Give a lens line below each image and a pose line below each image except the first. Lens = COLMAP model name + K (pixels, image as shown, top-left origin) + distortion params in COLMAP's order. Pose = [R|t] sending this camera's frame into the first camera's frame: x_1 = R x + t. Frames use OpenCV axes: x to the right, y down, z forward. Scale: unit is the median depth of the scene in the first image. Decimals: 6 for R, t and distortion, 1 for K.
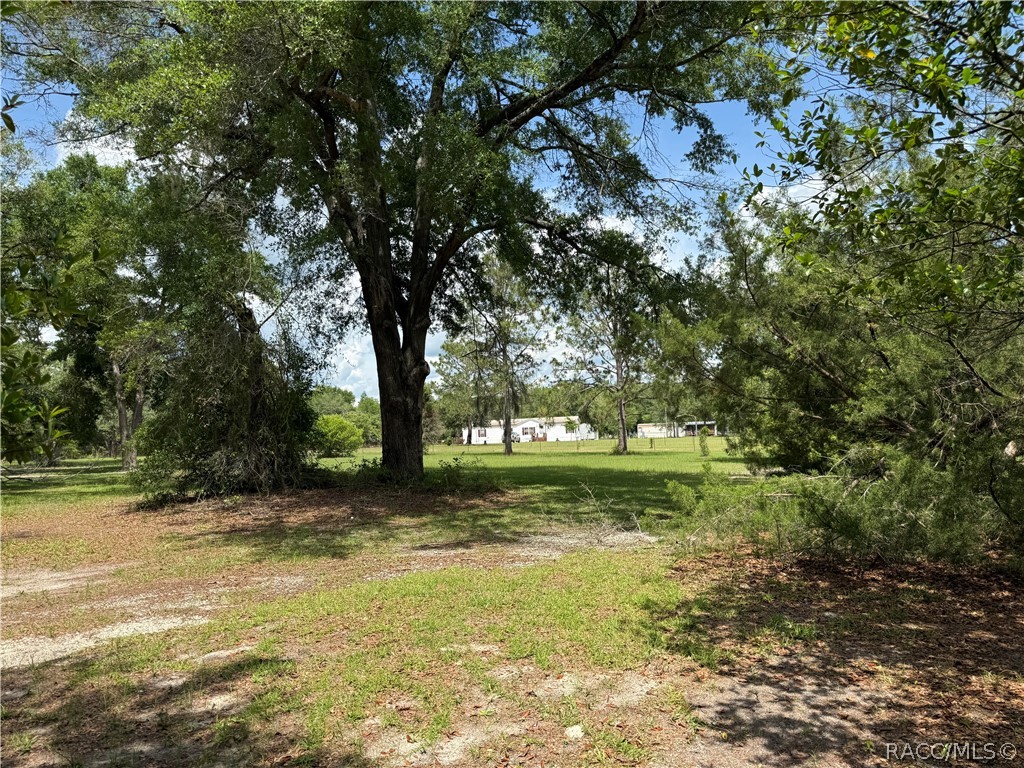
lens RADIAL K [[710.7, 0, 511.5], [0, 710.7, 400.7], [0, 0, 1]] dist [0.048901, -0.047845]
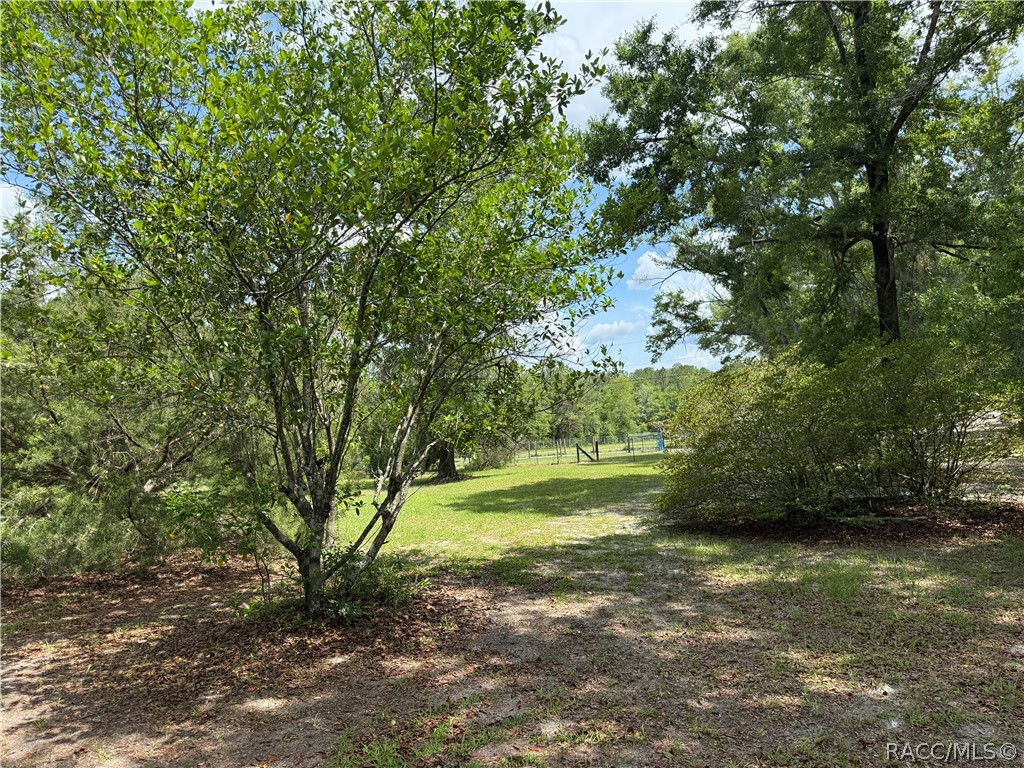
lens RADIAL K [[710.7, 0, 511.5], [0, 710.7, 400.7], [0, 0, 1]] dist [0.048901, -0.047845]
pose [[0.490575, 0.059267, 0.869381, -0.189883], [-0.004980, 0.997859, -0.065216, -0.009803], [-0.871385, 0.027664, 0.489819, -0.324083]]
